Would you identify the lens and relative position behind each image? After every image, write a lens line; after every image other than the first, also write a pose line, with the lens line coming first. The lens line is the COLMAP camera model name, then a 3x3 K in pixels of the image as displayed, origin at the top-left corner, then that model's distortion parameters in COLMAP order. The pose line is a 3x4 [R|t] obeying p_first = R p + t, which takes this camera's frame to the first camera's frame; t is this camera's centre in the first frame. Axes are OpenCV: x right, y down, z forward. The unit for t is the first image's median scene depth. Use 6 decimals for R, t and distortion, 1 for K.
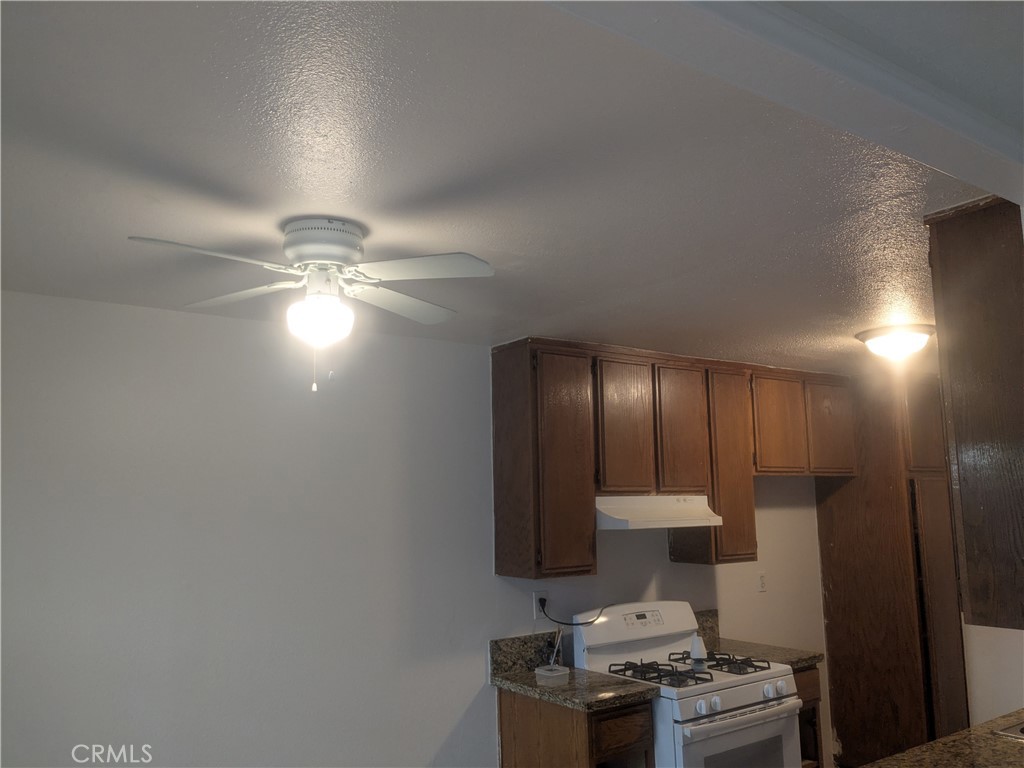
lens RADIAL K [[841.7, 0, 504.6], [0, 841.7, 381.2], [0, 0, 1]] dist [0.039169, -0.076032]
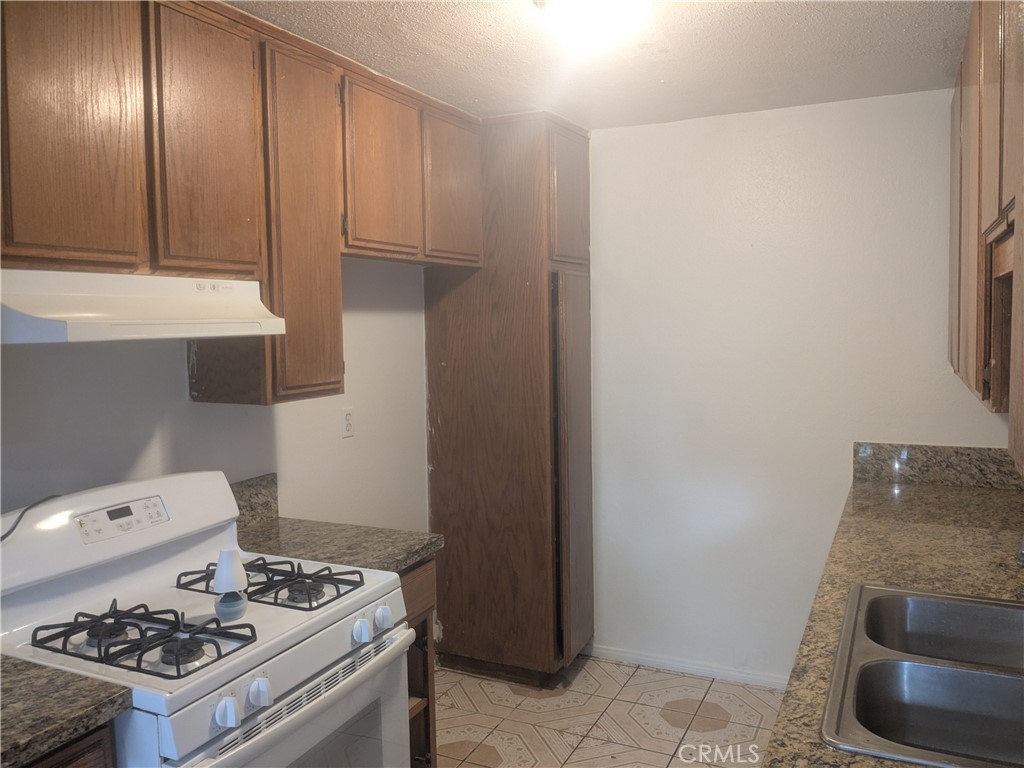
lens RADIAL K [[841.7, 0, 504.6], [0, 841.7, 381.2], [0, 0, 1]] dist [0.039169, -0.076032]
pose [[0.882592, -0.030872, 0.469126, 0.122566], [-0.068100, 0.978923, 0.192541, 0.083135], [-0.465182, -0.201882, 0.861887, 0.445030]]
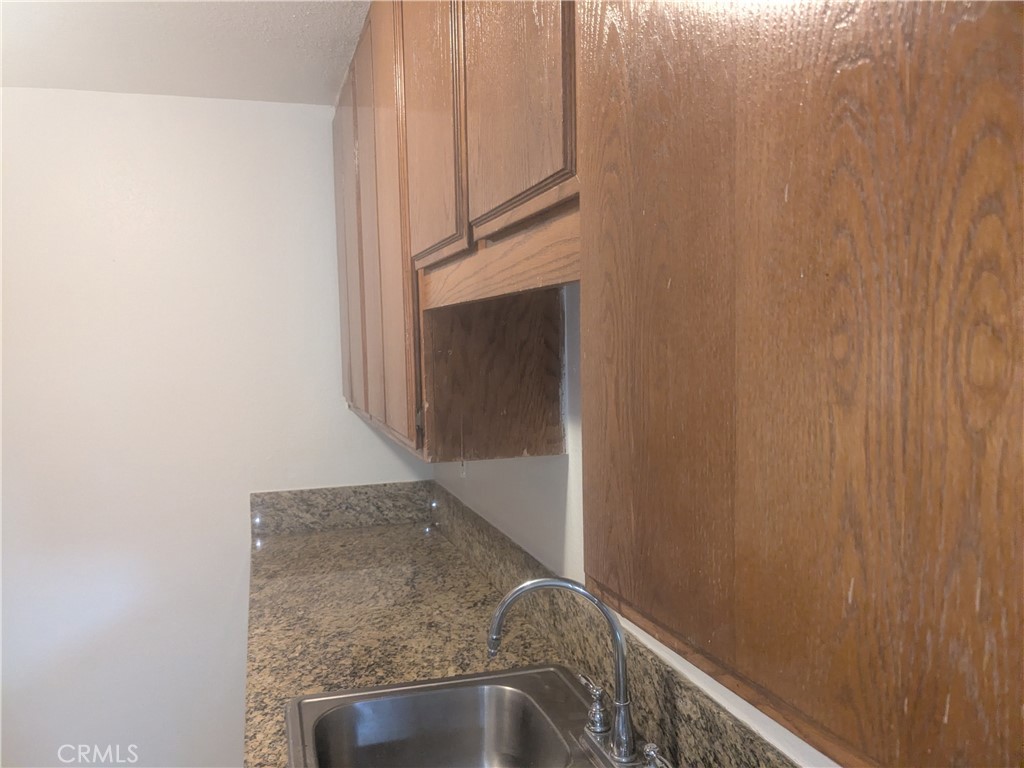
lens RADIAL K [[841.7, 0, 504.6], [0, 841.7, 381.2], [0, 0, 1]] dist [0.039169, -0.076032]
pose [[0.347091, -0.037856, 0.937067, 0.211100], [-0.128485, 0.987844, 0.087499, 0.092103], [-0.928988, -0.150769, 0.338008, 0.552169]]
